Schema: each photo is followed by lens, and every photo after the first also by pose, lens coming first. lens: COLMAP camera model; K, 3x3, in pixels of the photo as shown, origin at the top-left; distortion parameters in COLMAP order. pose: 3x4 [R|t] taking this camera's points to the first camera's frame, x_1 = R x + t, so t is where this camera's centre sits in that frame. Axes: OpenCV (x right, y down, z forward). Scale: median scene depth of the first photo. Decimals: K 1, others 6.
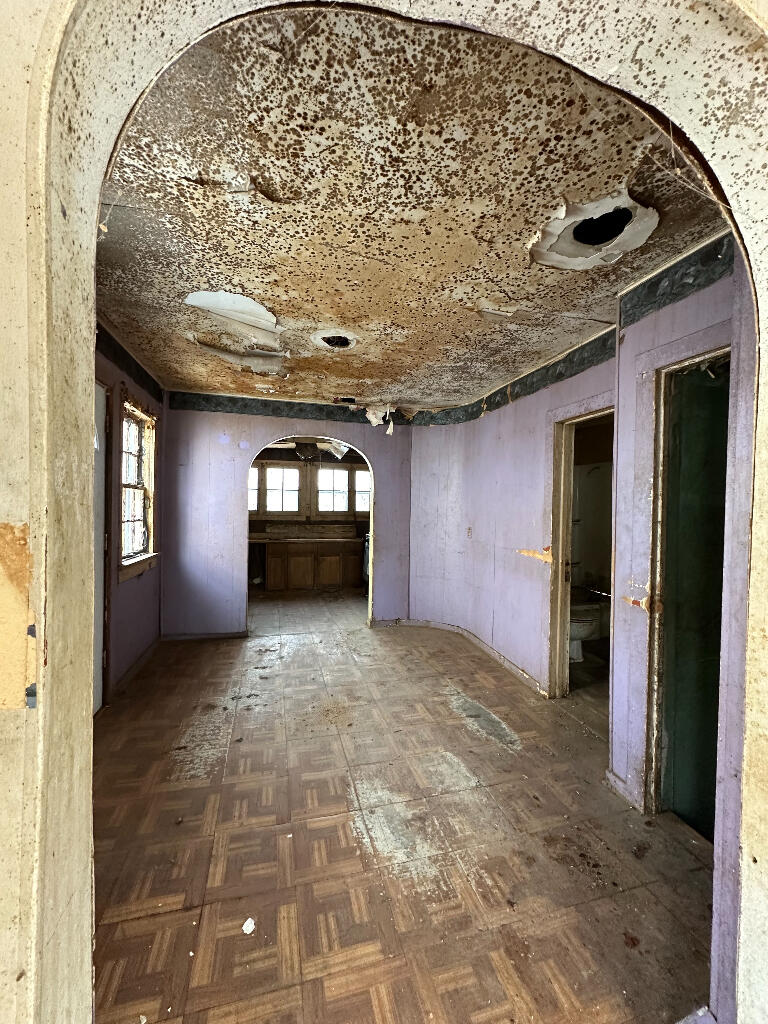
lens RADIAL K [[406.8, 0, 381.7], [0, 406.8, 510.1], [0, 0, 1]] dist [-0.001642, -0.000002]
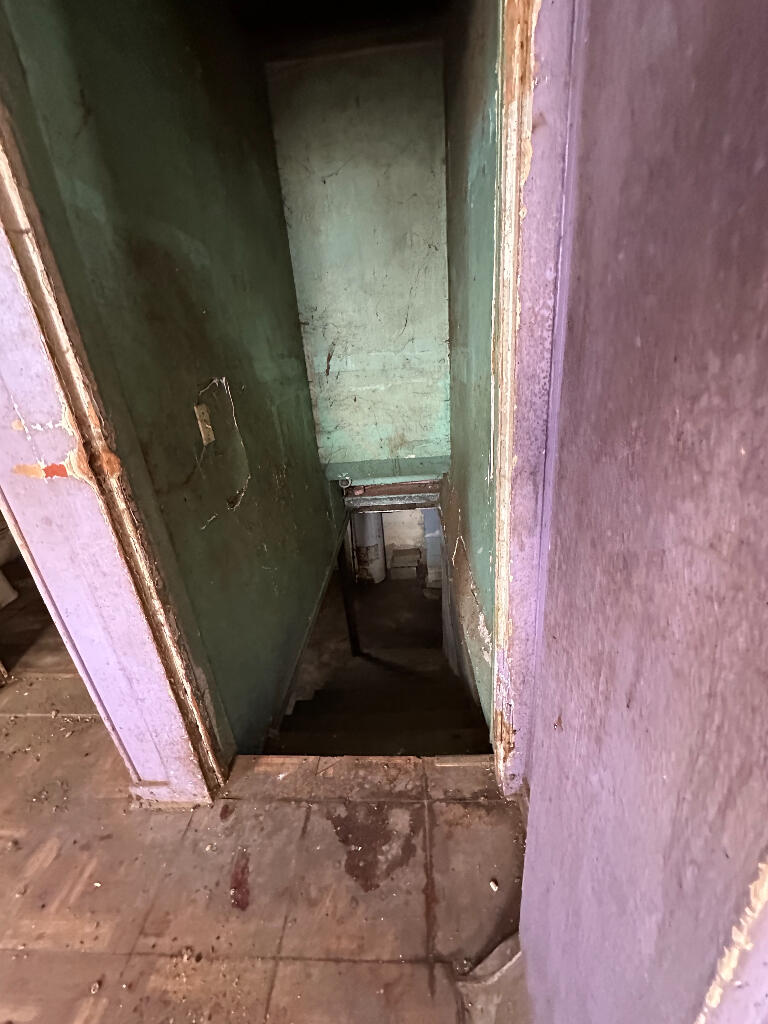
lens RADIAL K [[406.8, 0, 382.7], [0, 406.8, 507.6], [0, 0, 1]] dist [-0.001642, -0.000002]
pose [[0.309470, -0.398668, 0.863303, 0.379985], [0.097505, 0.916390, 0.388230, 0.142347], [-0.945897, -0.035969, 0.322467, 0.586115]]
